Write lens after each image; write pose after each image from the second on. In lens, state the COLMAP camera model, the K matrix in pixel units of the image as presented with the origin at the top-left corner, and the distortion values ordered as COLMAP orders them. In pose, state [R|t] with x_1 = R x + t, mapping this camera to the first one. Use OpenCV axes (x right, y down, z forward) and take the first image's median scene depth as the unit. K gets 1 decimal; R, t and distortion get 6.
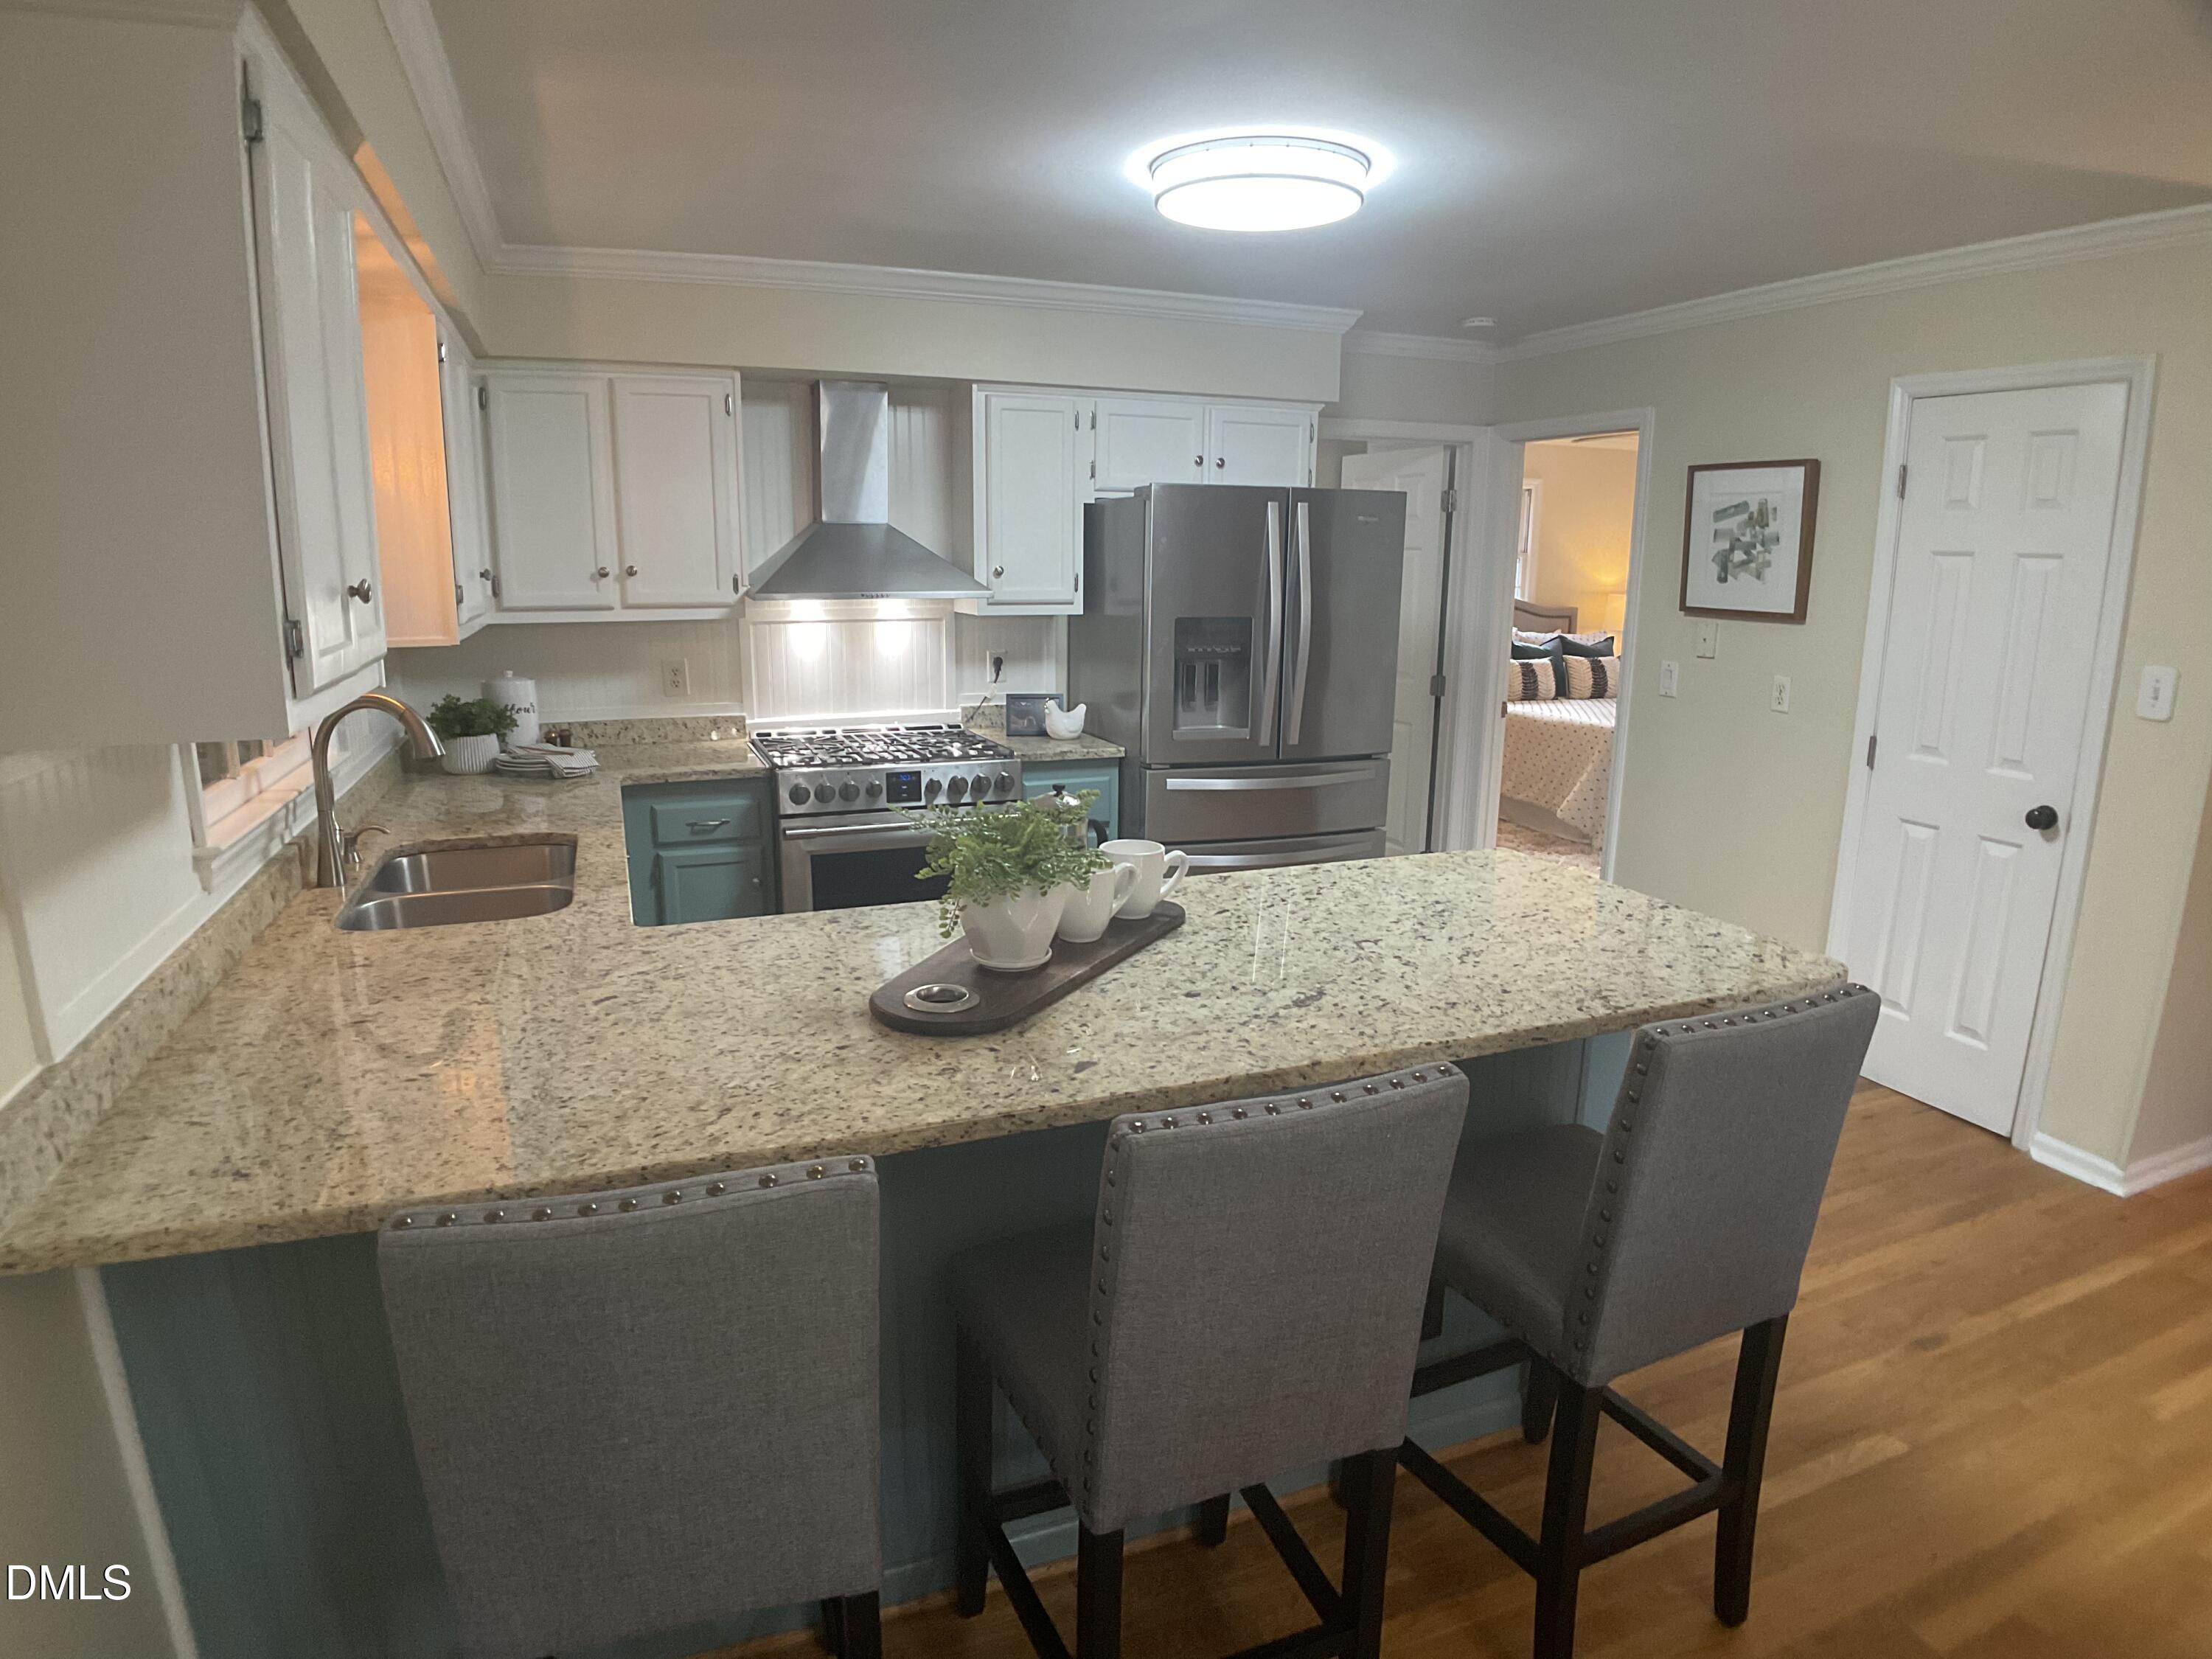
lens RADIAL K [[1262.1, 0, 1089.1], [0, 1262.1, 835.9], [0, 0, 1]] dist [-0.074819, -0.008984]
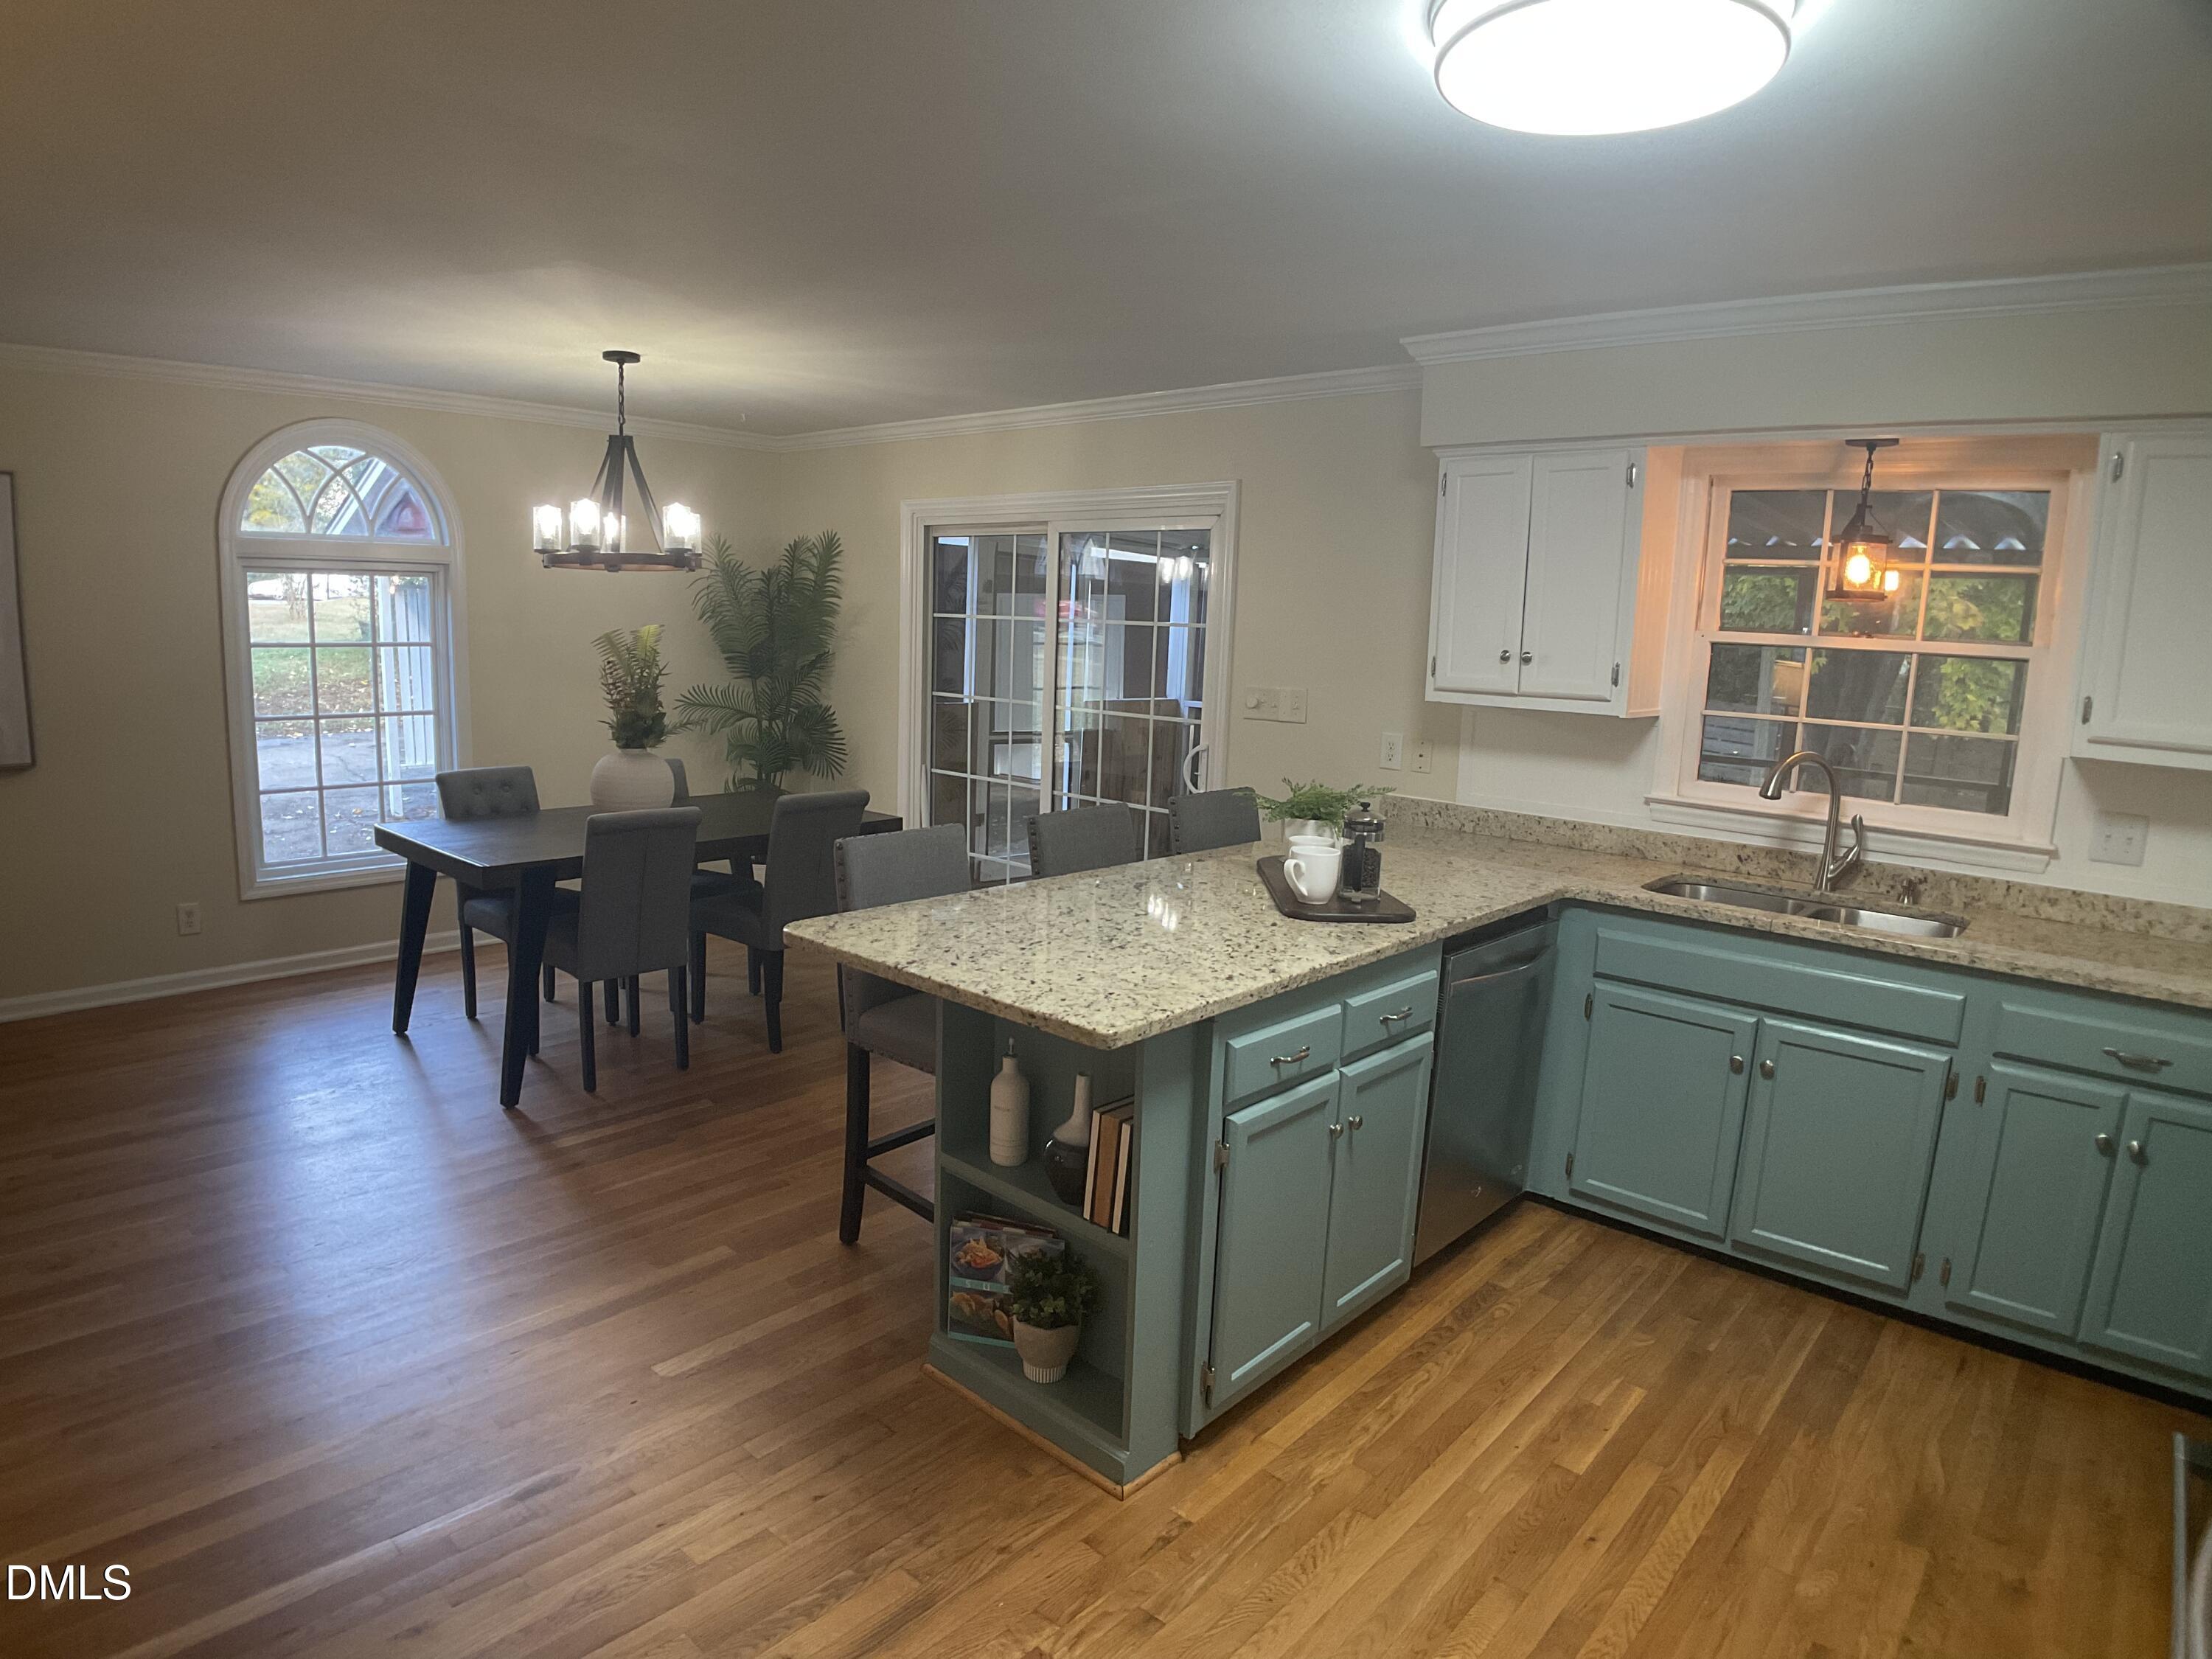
lens RADIAL K [[1262.1, 0, 1089.1], [0, 1262.1, 835.9], [0, 0, 1]] dist [-0.074819, -0.008984]
pose [[-0.893539, 0.036003, -0.447539, 0.433222], [-0.138734, 0.925862, 0.351473, -0.225337], [0.427013, 0.376144, -0.822299, 1.023288]]
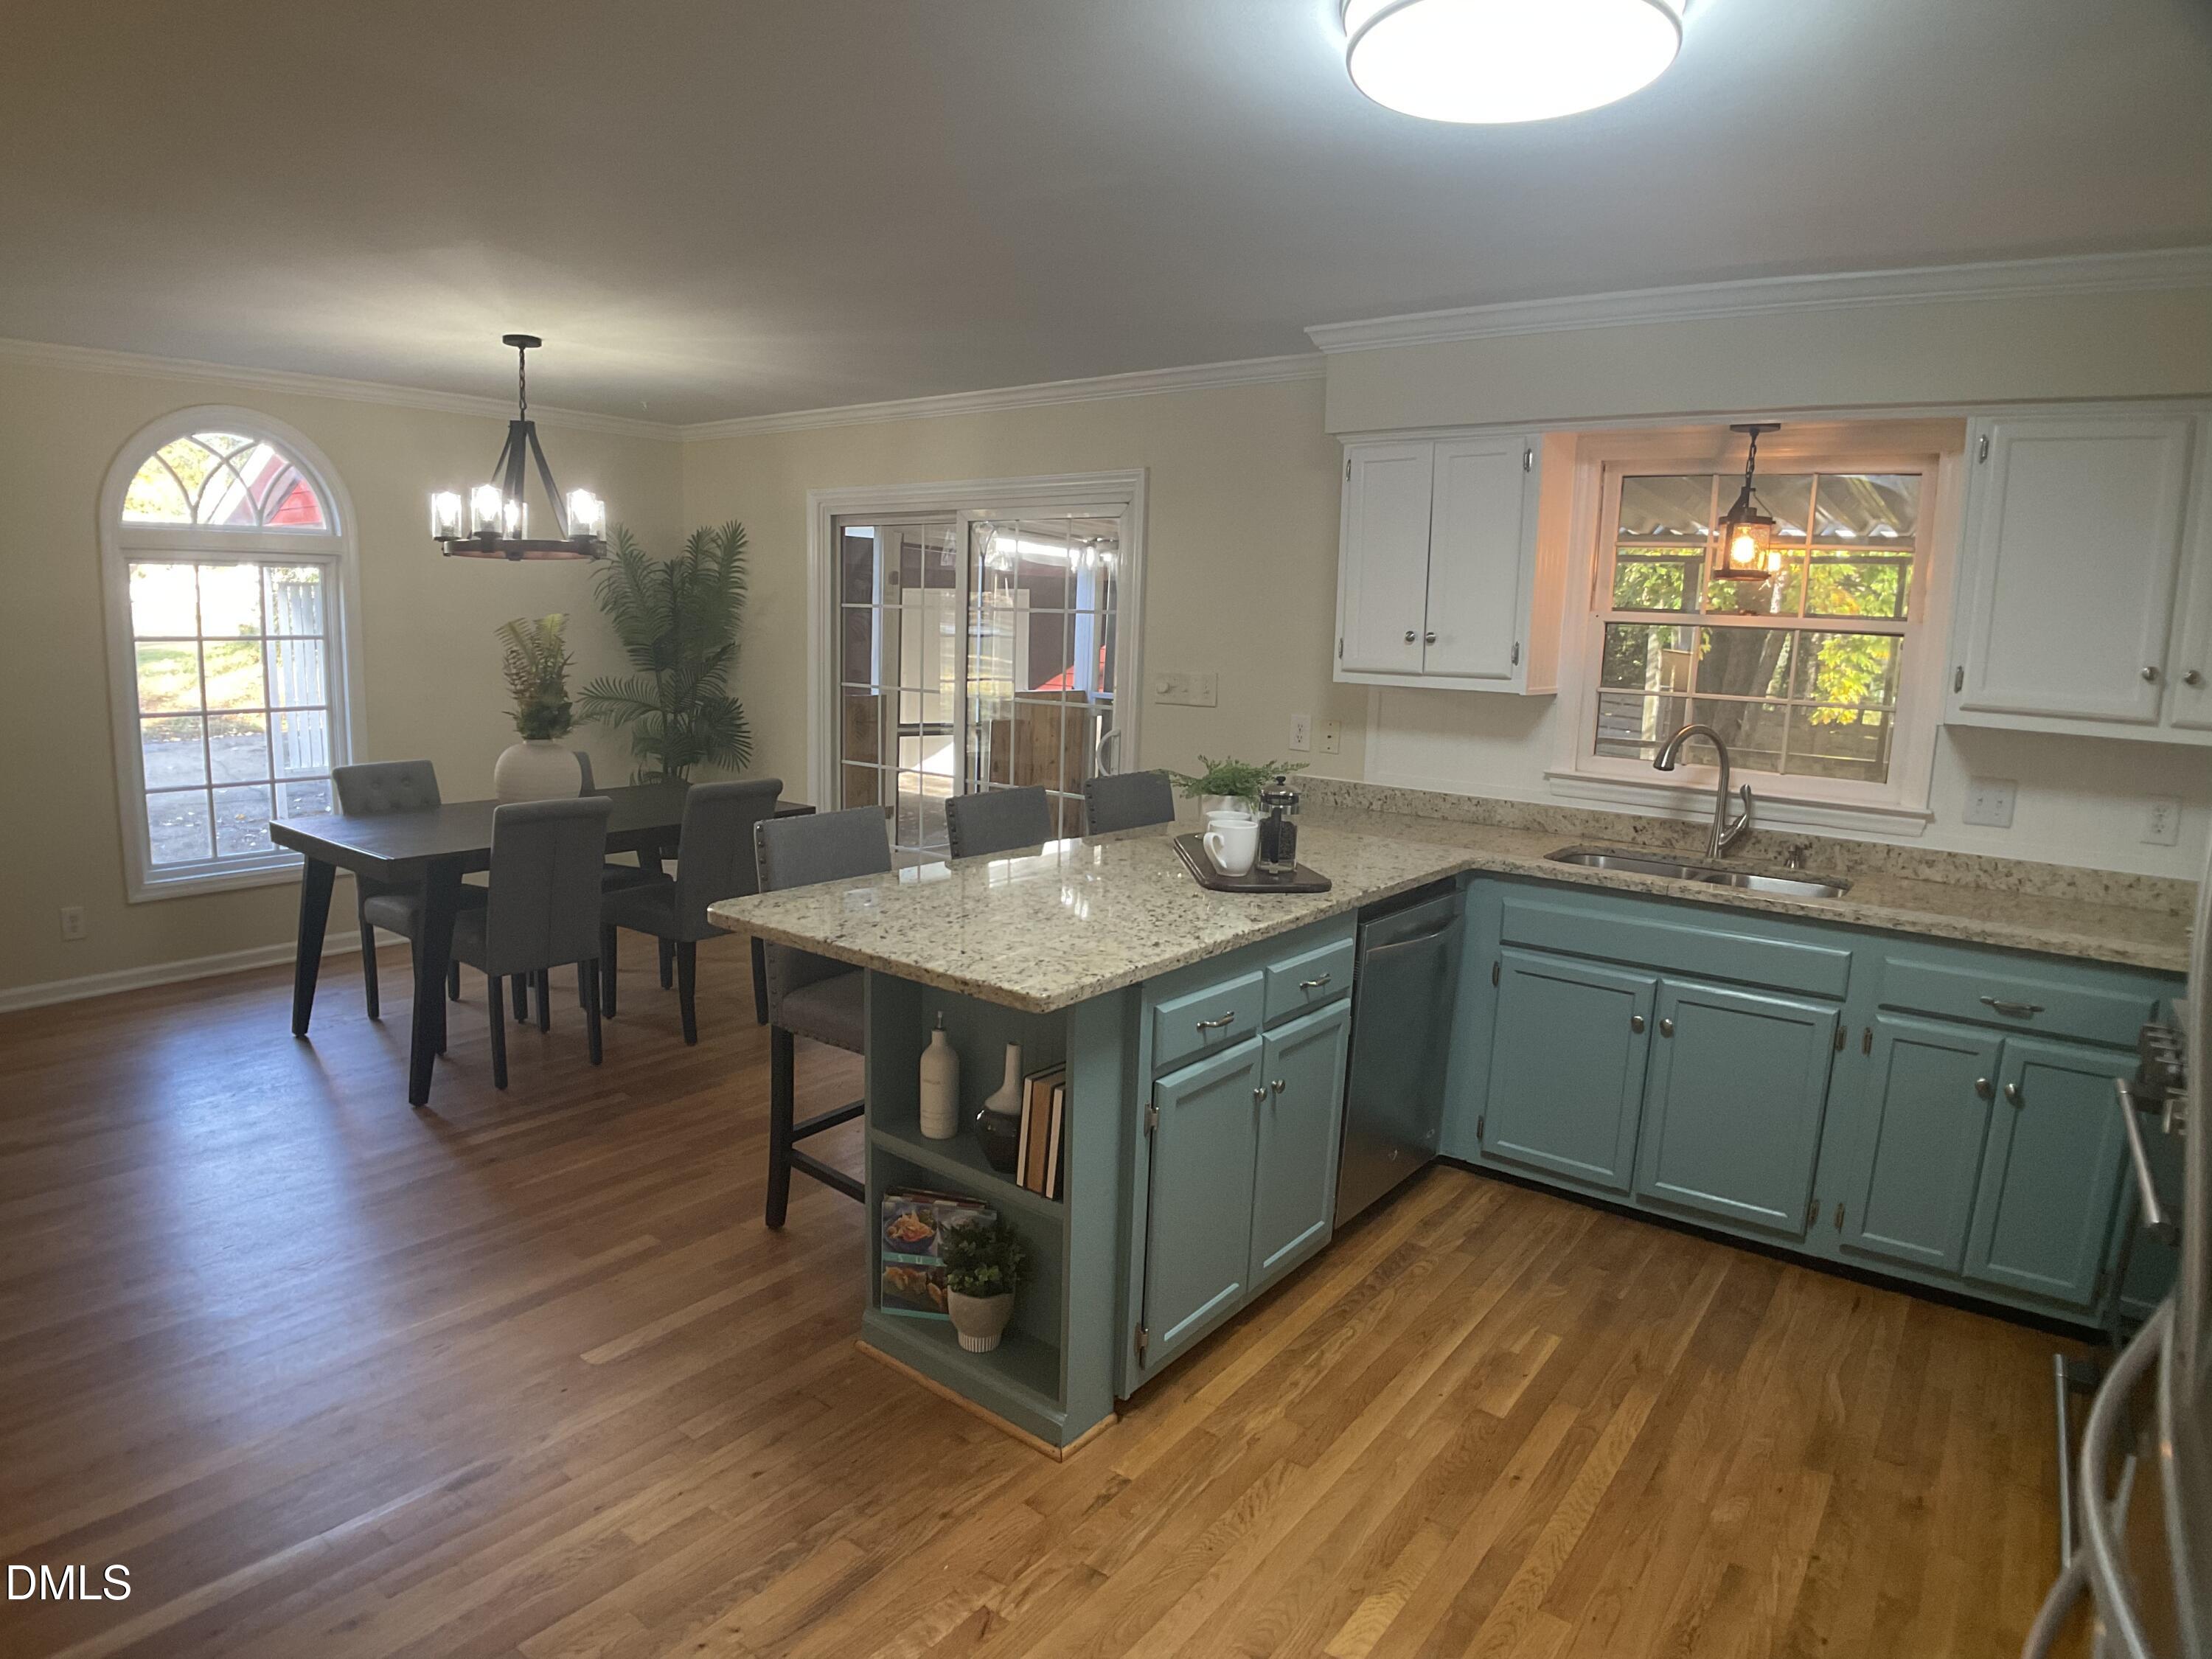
lens RADIAL K [[1262.1, 0, 1089.1], [0, 1262.1, 835.9], [0, 0, 1]] dist [-0.074819, -0.008984]
pose [[-0.856088, 0.050900, -0.514317, 0.446476], [-0.150070, 0.927782, 0.341612, -0.215498], [0.494562, 0.369633, -0.786625, 1.029941]]
